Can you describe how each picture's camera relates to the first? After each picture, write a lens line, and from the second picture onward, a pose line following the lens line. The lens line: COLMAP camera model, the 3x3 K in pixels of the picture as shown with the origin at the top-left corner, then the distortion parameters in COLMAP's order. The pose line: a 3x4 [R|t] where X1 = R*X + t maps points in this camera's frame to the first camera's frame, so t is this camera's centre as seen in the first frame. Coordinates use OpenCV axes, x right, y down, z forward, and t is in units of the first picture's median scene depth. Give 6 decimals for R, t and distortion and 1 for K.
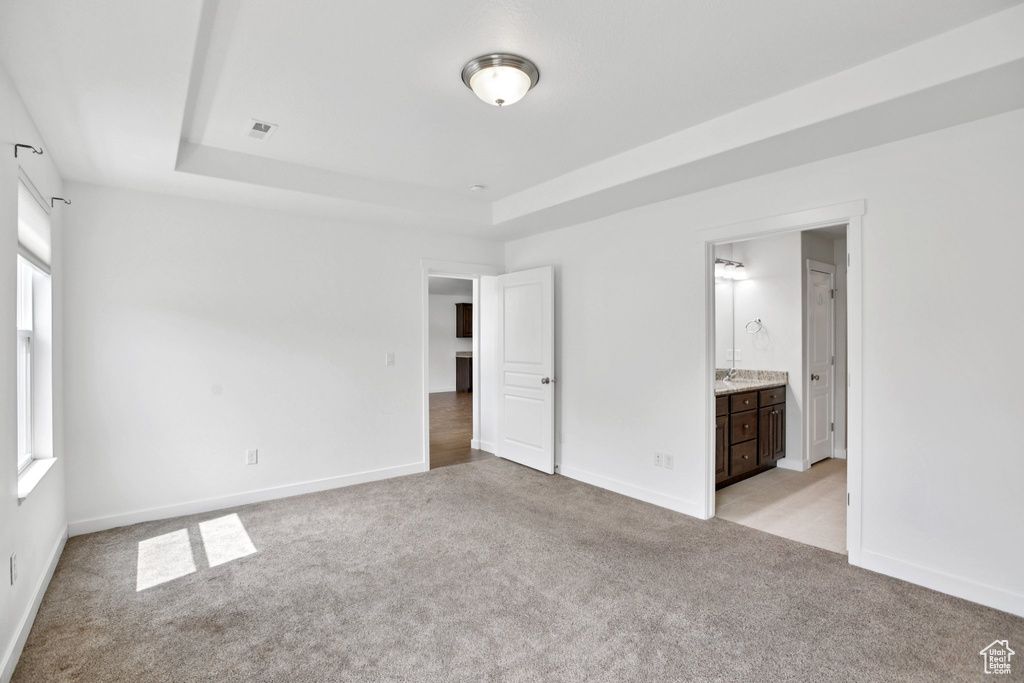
lens RADIAL K [[480.1, 0, 509.9], [0, 480.1, 337.7], [0, 0, 1]] dist [-0.058891, 0.024927]
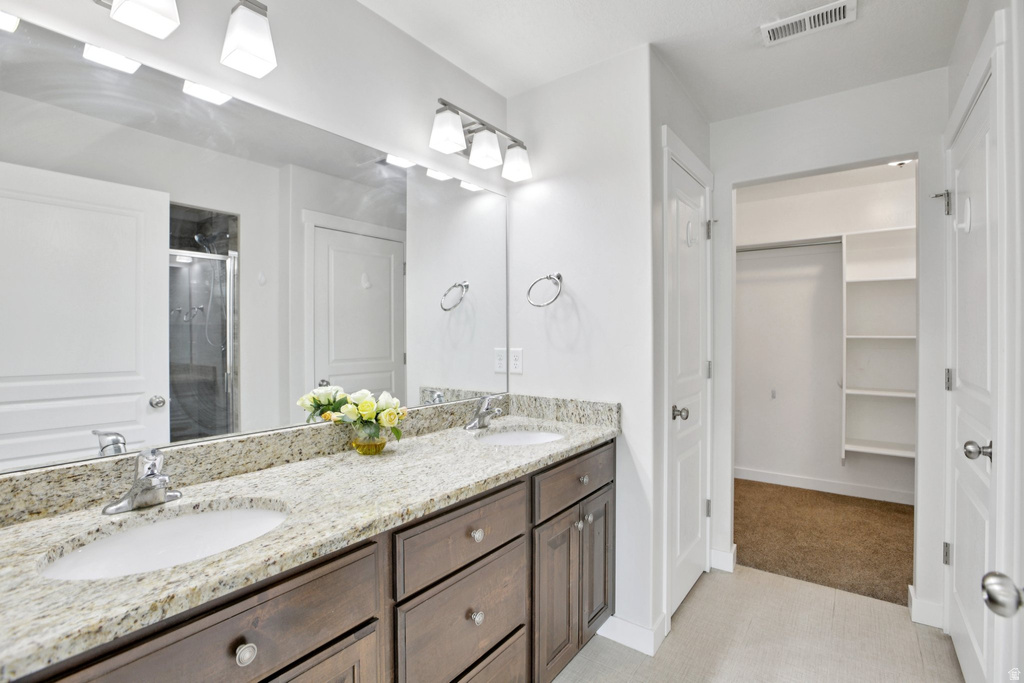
lens RADIAL K [[480.1, 0, 509.9], [0, 480.1, 337.7], [0, 0, 1]] dist [-0.058891, 0.024927]
pose [[0.961394, -0.001402, 0.275172, 0.385391], [-0.000429, 0.999978, 0.006593, 0.014269], [-0.275175, -0.006457, 0.961372, 0.633520]]
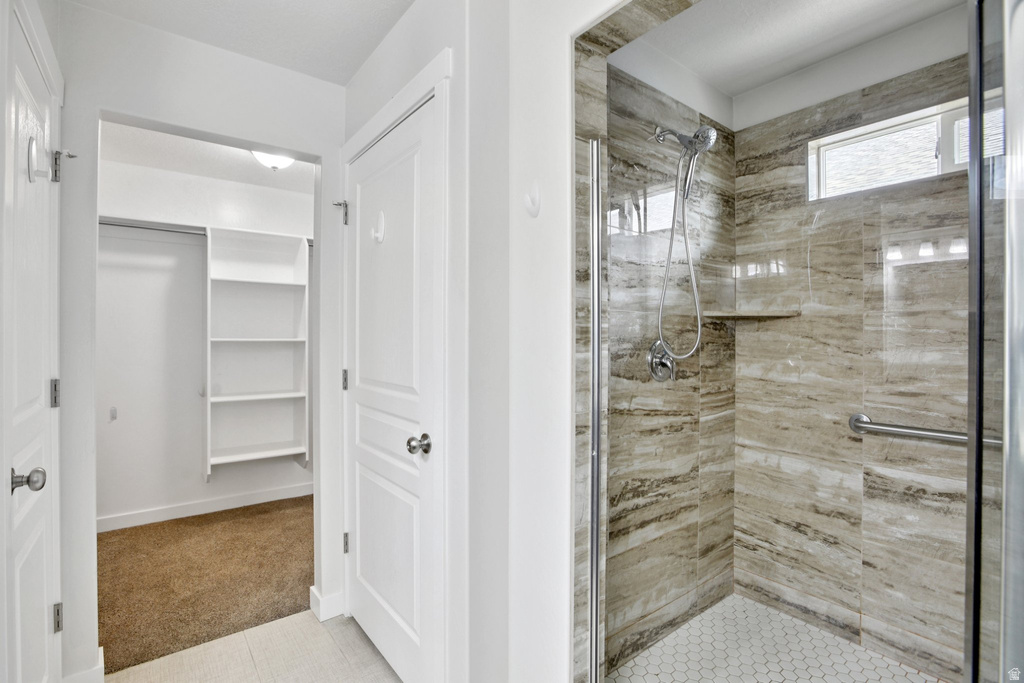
lens RADIAL K [[480.1, 0, 509.9], [0, 480.1, 337.7], [0, 0, 1]] dist [-0.058891, 0.024927]
pose [[-0.001988, 0.003123, 0.999993, 0.423918], [-0.002211, 0.999993, -0.003128, 0.015669], [-0.999996, -0.002217, -0.001981, 0.767002]]
